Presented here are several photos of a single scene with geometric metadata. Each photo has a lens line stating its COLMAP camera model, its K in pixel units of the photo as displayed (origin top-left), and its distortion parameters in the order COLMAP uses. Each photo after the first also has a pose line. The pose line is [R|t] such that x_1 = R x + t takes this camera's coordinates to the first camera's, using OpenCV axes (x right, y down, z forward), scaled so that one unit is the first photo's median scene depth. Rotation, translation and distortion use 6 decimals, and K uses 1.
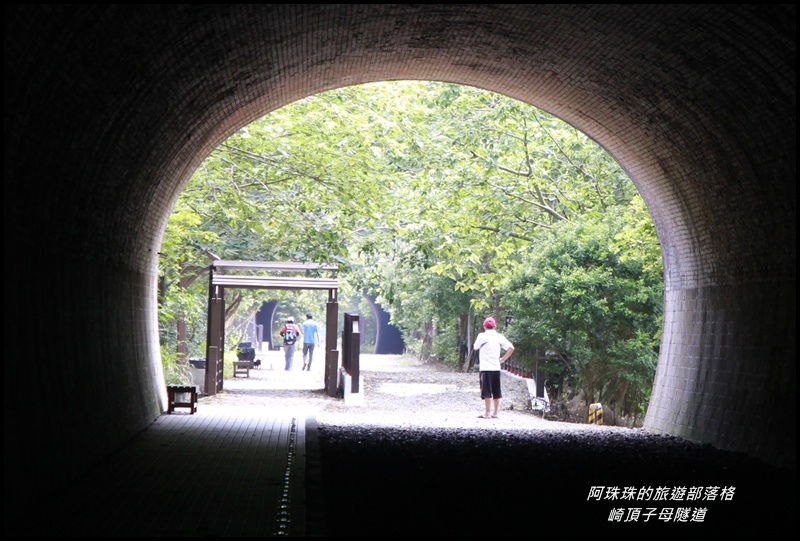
lens RADIAL K [[4901.6, 0, 437.4], [0, 4901.6, 270.0], [0, 0, 1]] dist [3.119108, 2.723714]
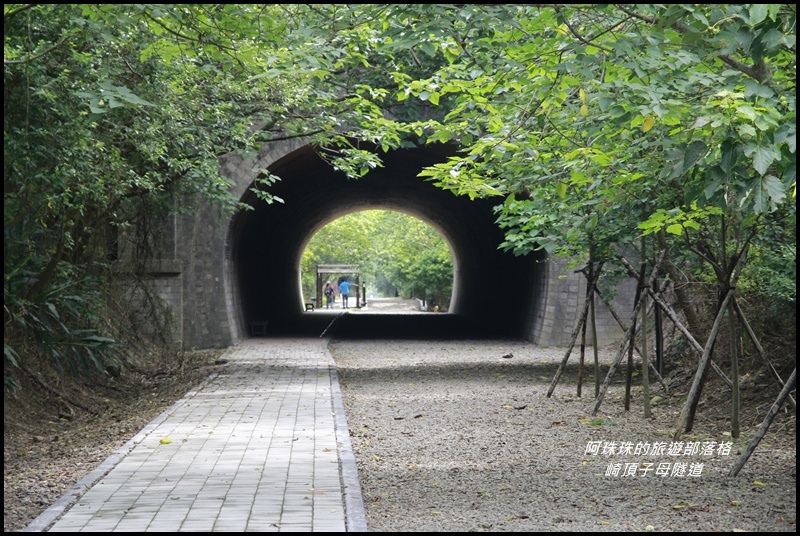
lens RADIAL K [[2593.7, 0, 400.0], [0, 2593.7, 268.0], [0, 0, 1]] dist [0.332569, -0.149087]
pose [[0.999473, -0.028872, -0.014860, 0.032271], [0.028933, 0.999574, 0.003905, -0.005193], [0.014741, -0.004332, 0.999882, -0.666966]]
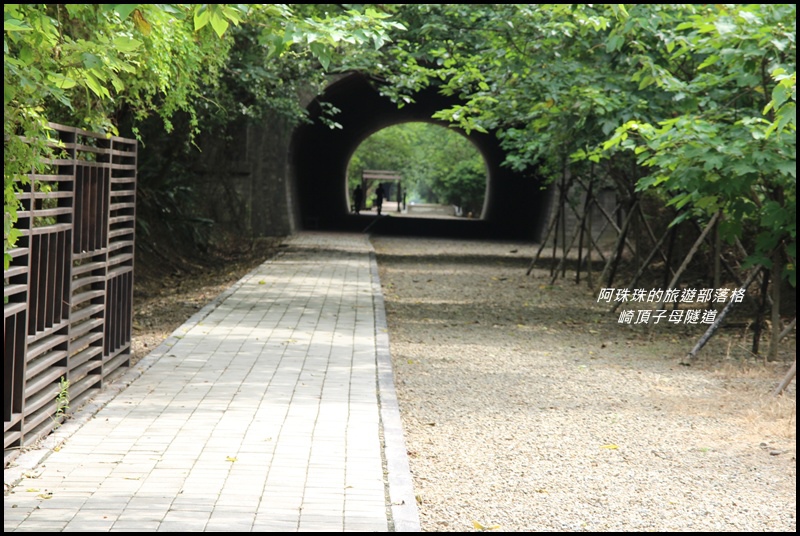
lens RADIAL K [[2593.7, 0, 400.0], [0, 2593.7, 268.0], [0, 0, 1]] dist [0.332569, -0.149087]
pose [[0.999404, 0.013611, -0.031737, 0.039212], [-0.012353, 0.999144, 0.039488, -0.006066], [0.032247, -0.039072, 0.998716, -0.821241]]
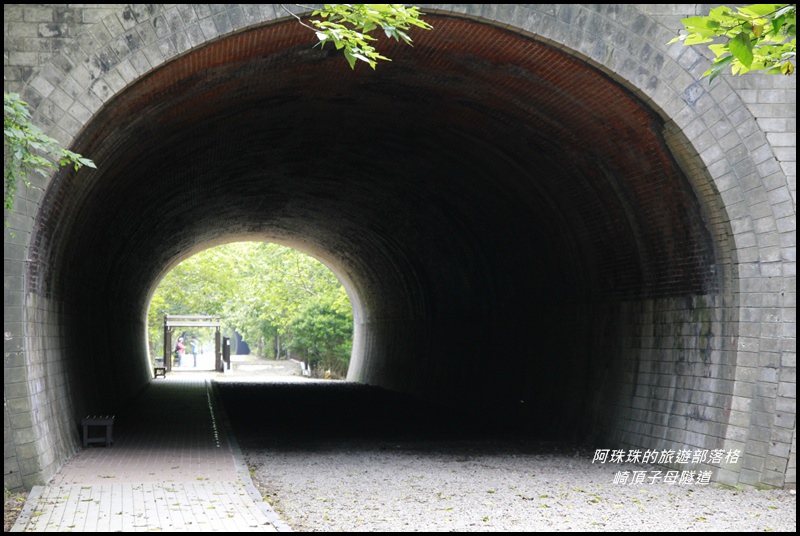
lens RADIAL K [[2593.7, 0, 400.0], [0, 2593.7, 268.0], [0, 0, 1]] dist [0.332569, -0.149087]
pose [[0.998402, -0.023155, 0.051559, 0.002488], [0.023984, 0.999592, -0.015515, -0.002932], [-0.051178, 0.016727, 0.998549, -0.269642]]
